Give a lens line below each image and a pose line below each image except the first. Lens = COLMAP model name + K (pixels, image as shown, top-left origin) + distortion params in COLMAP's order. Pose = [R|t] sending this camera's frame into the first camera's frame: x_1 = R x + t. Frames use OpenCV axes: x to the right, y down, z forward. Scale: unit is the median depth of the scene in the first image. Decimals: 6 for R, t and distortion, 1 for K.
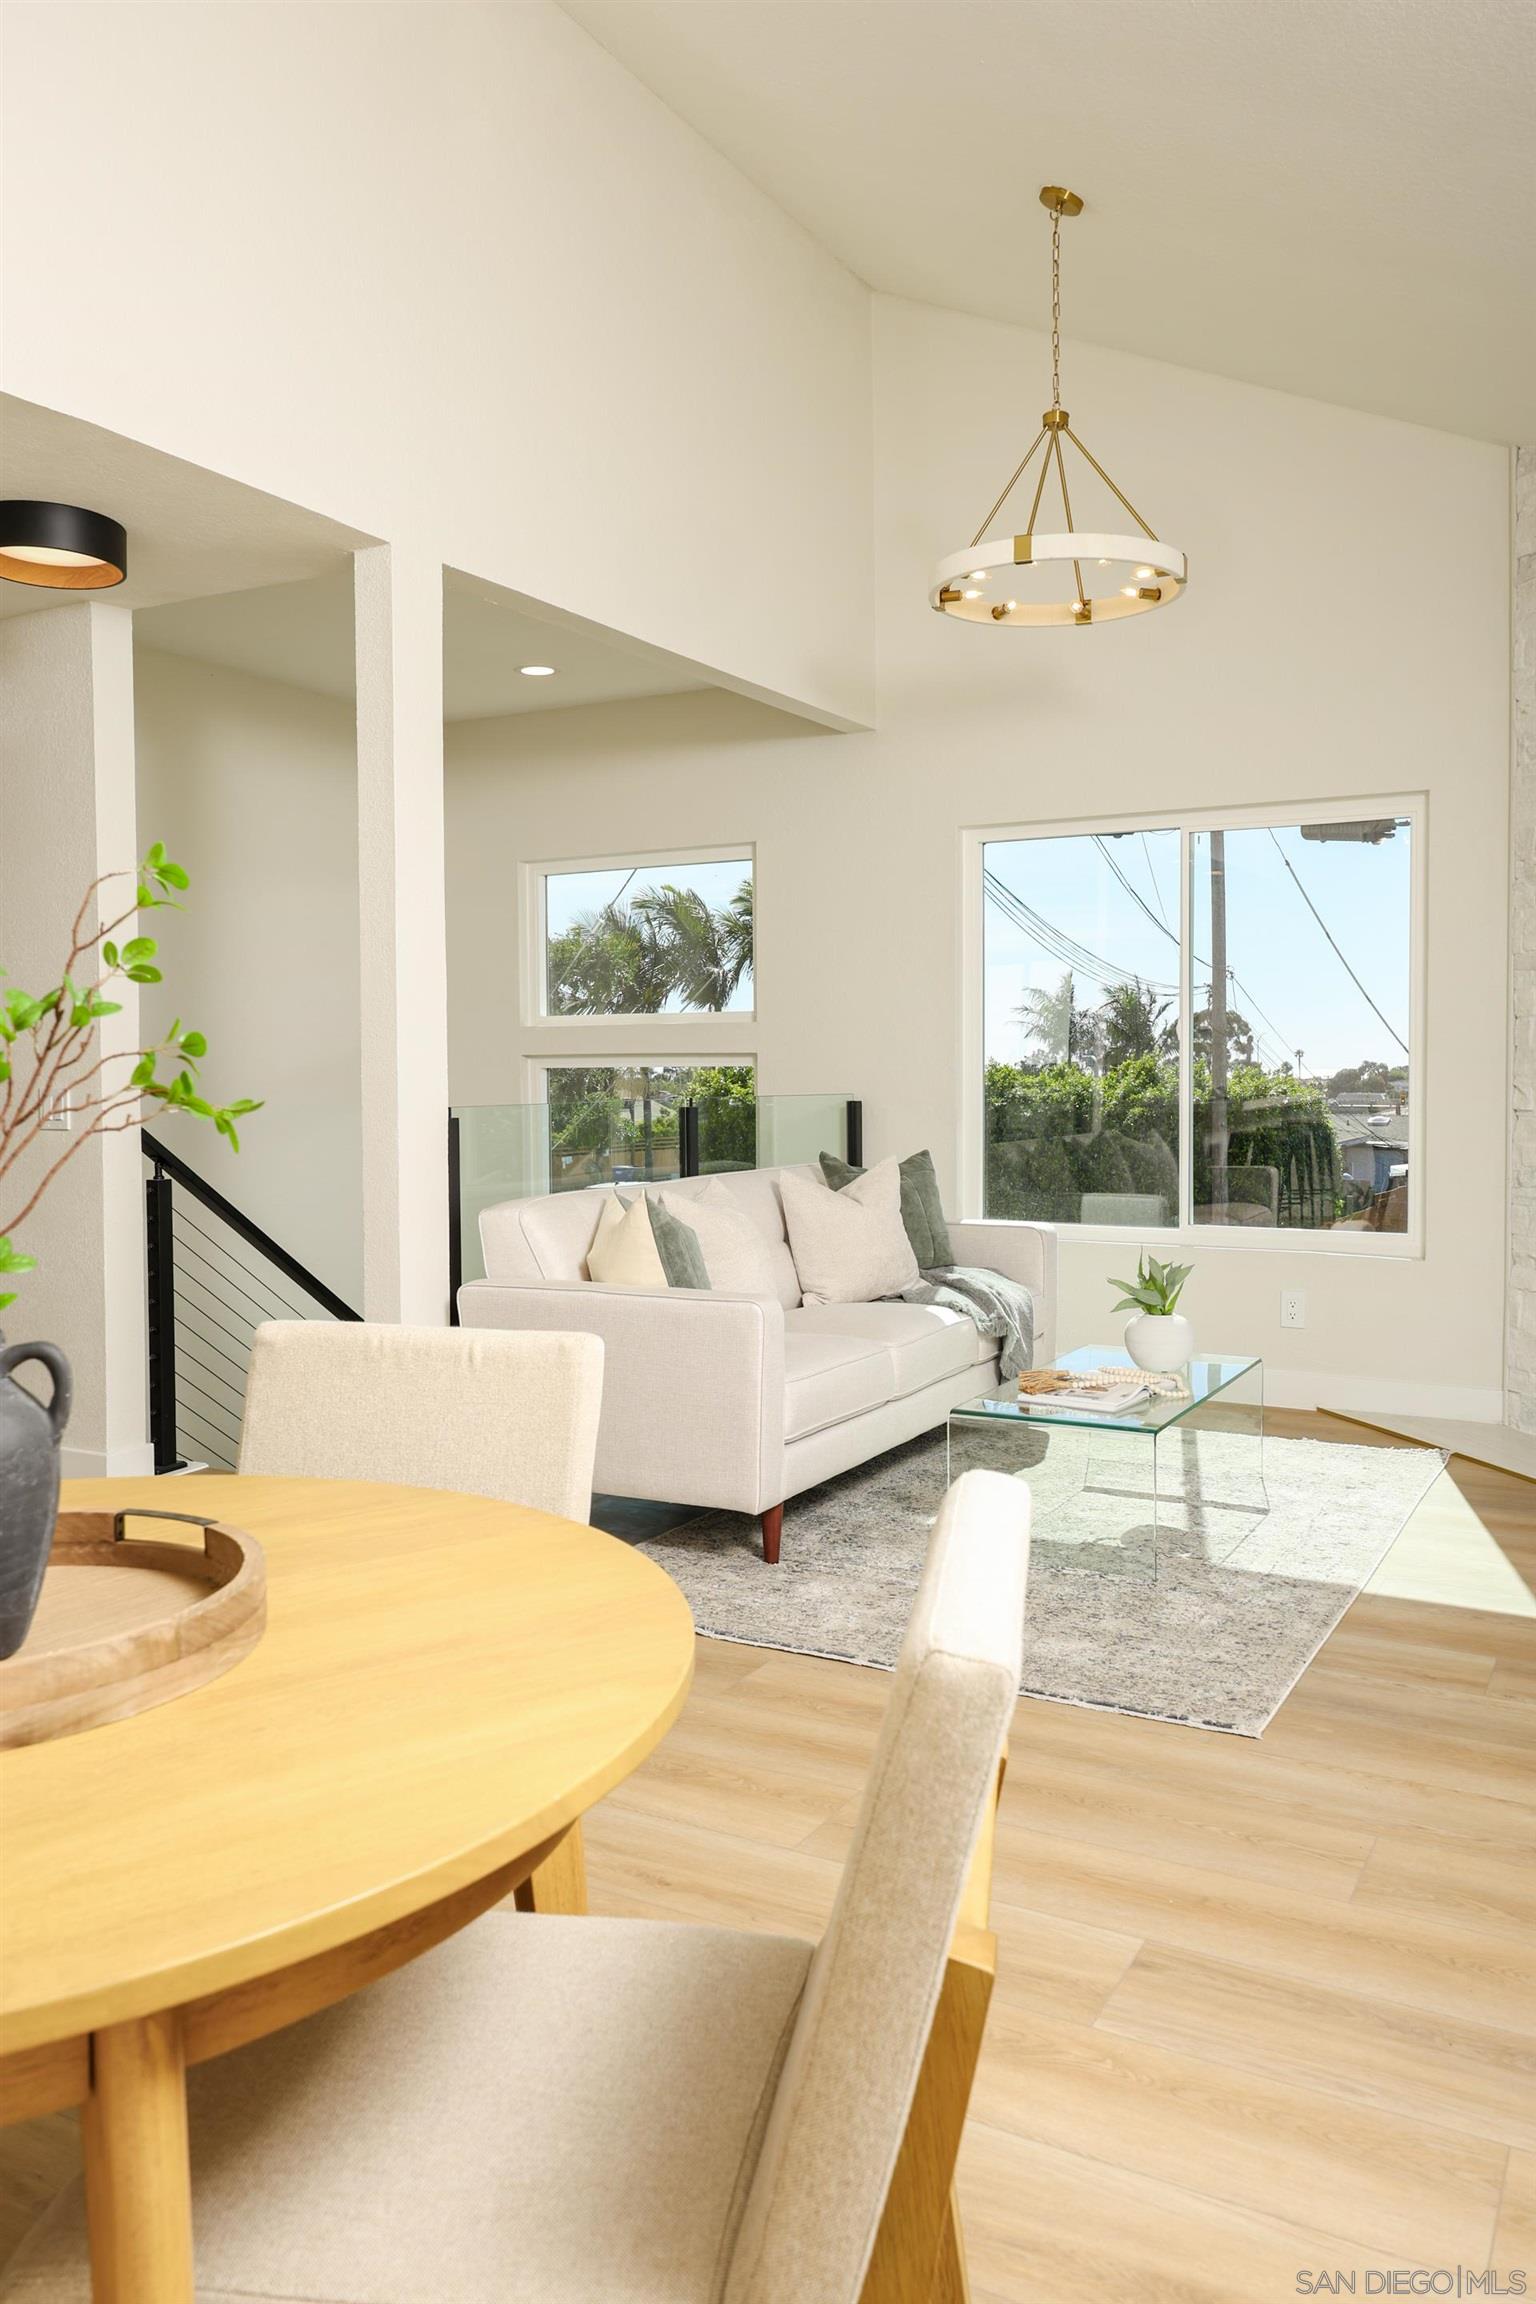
lens RADIAL K [[1710.7, 0, 766.1], [0, 1710.7, 1137.5], [0, 0, 1]] dist [-0.008422, -0.006335]
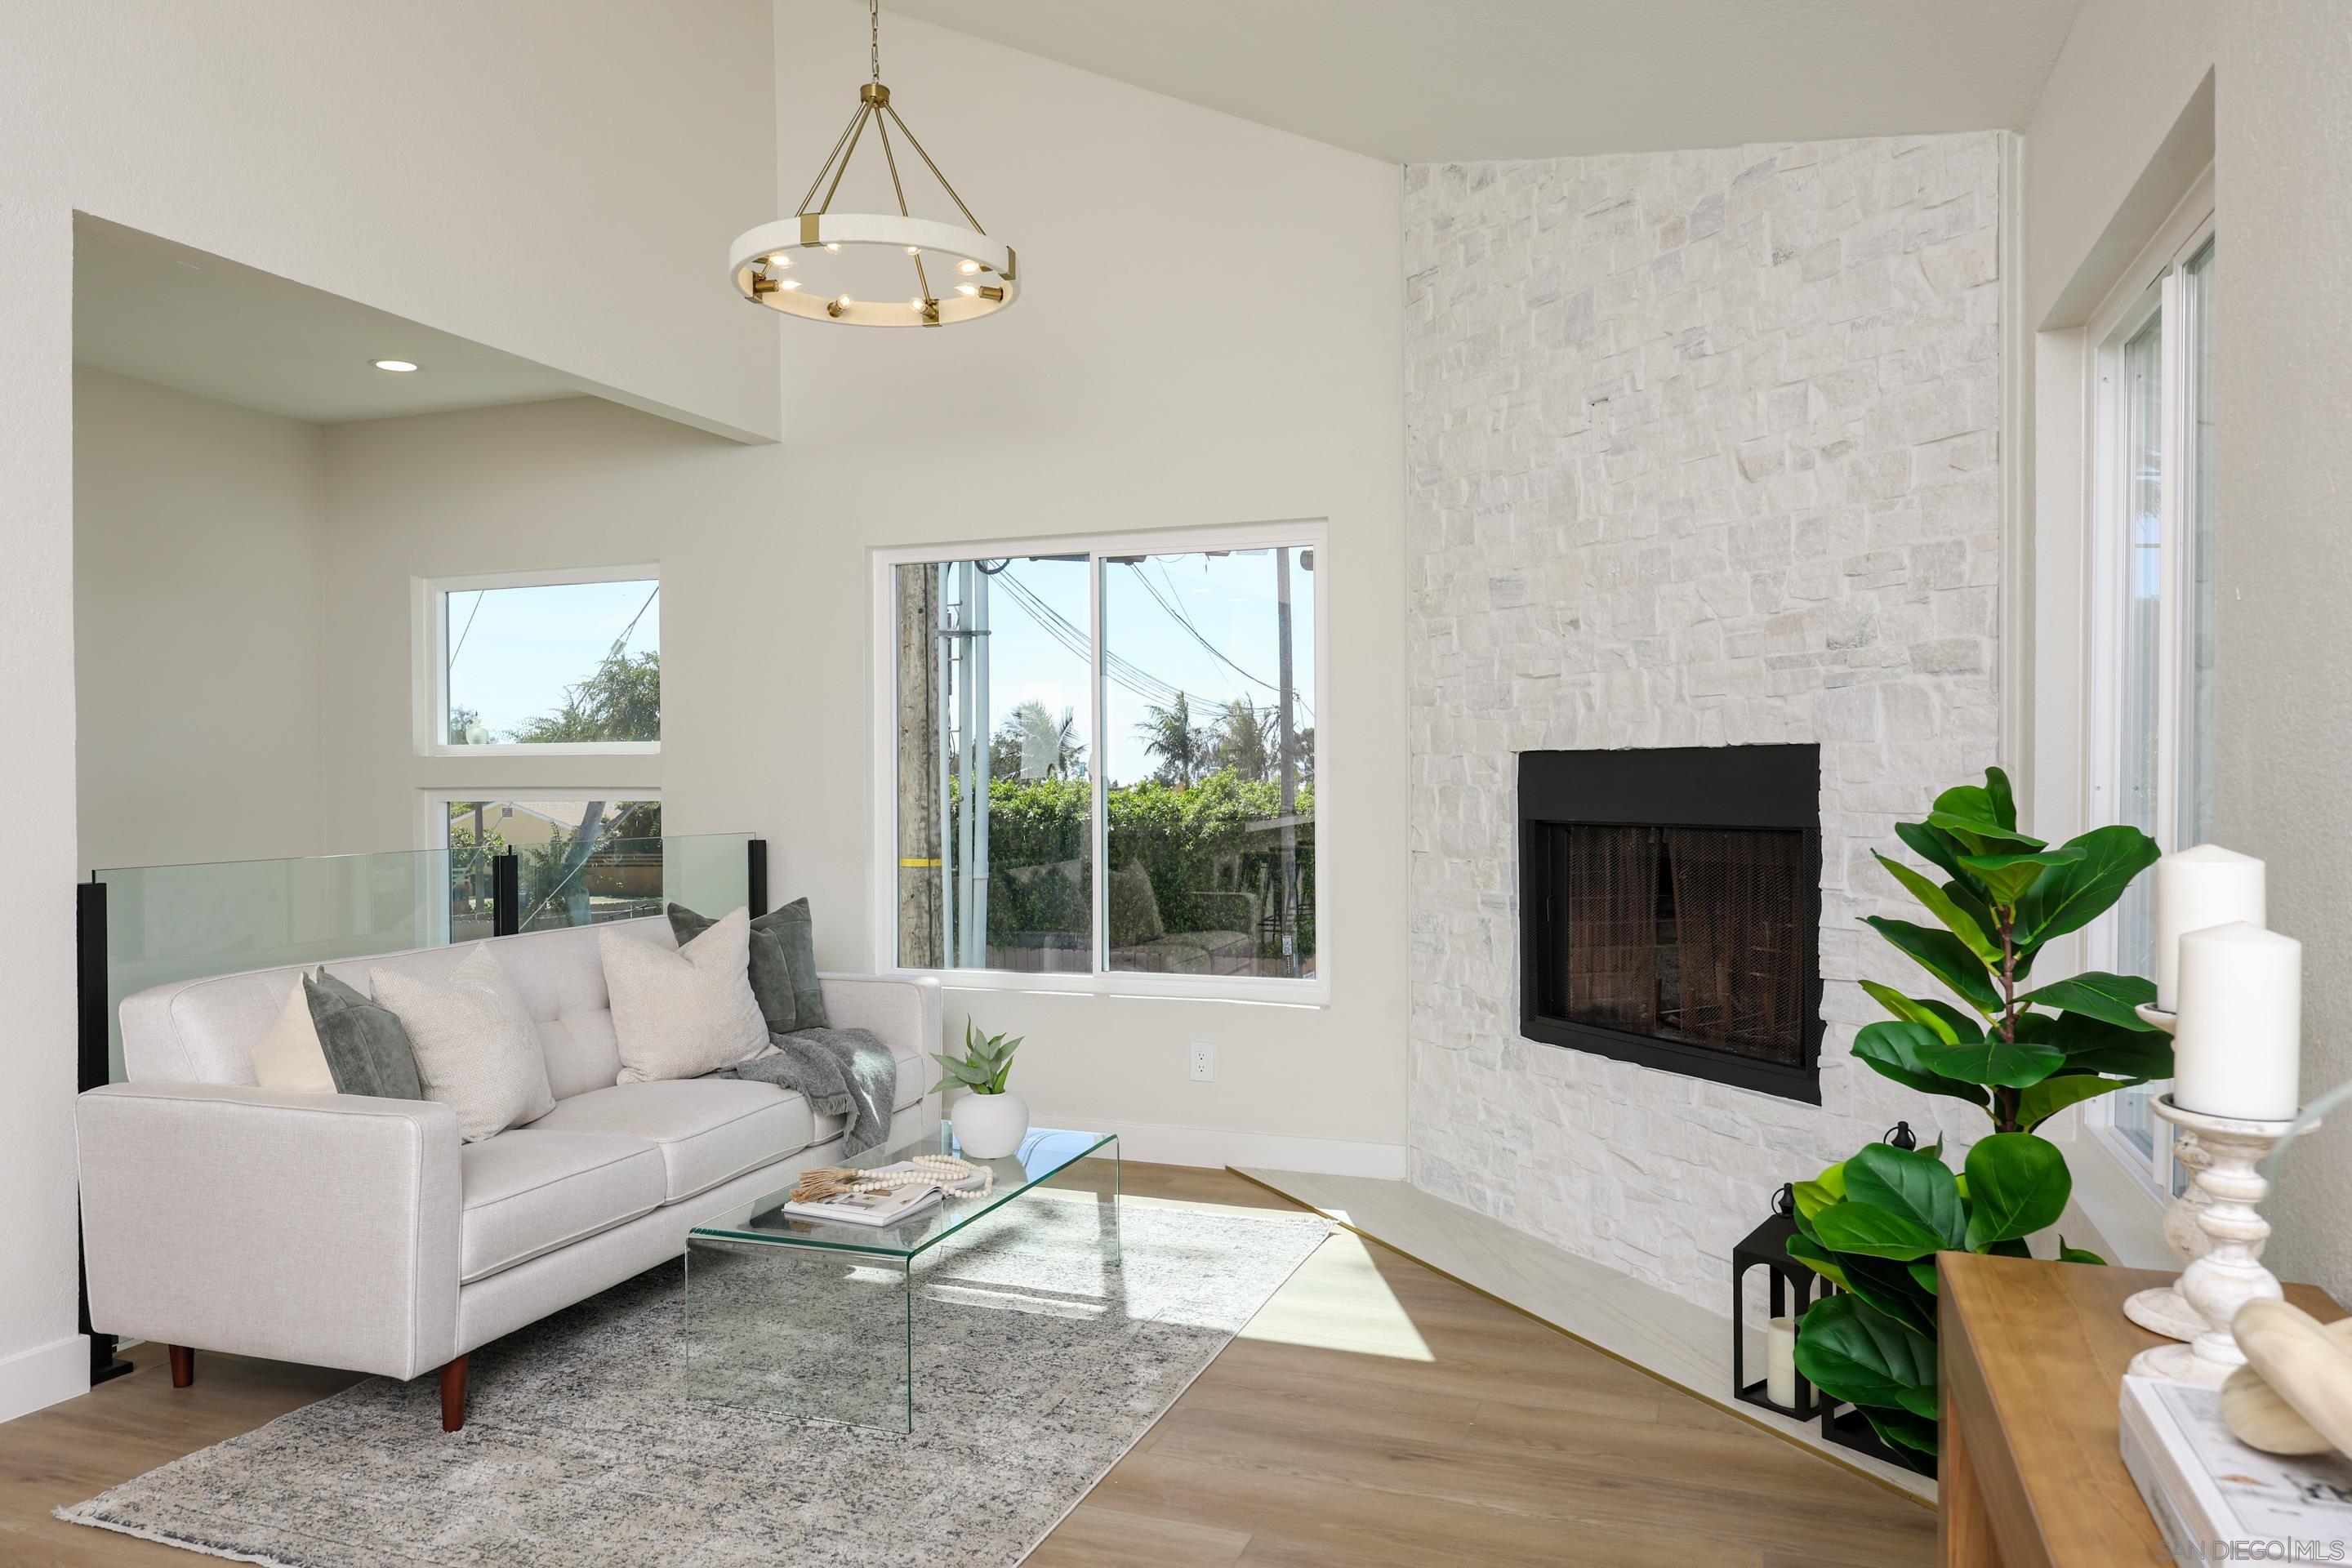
lens RADIAL K [[1576.7, 0, 1178.3], [0, 1576.7, 793.0], [0, 0, 1]] dist [-0.008136, 0.000705]
pose [[0.988665, -0.002668, 0.150118, 0.195662], [0.007205, 0.999533, -0.029684, -0.026076], [-0.149969, 0.030429, 0.988222, 0.162260]]
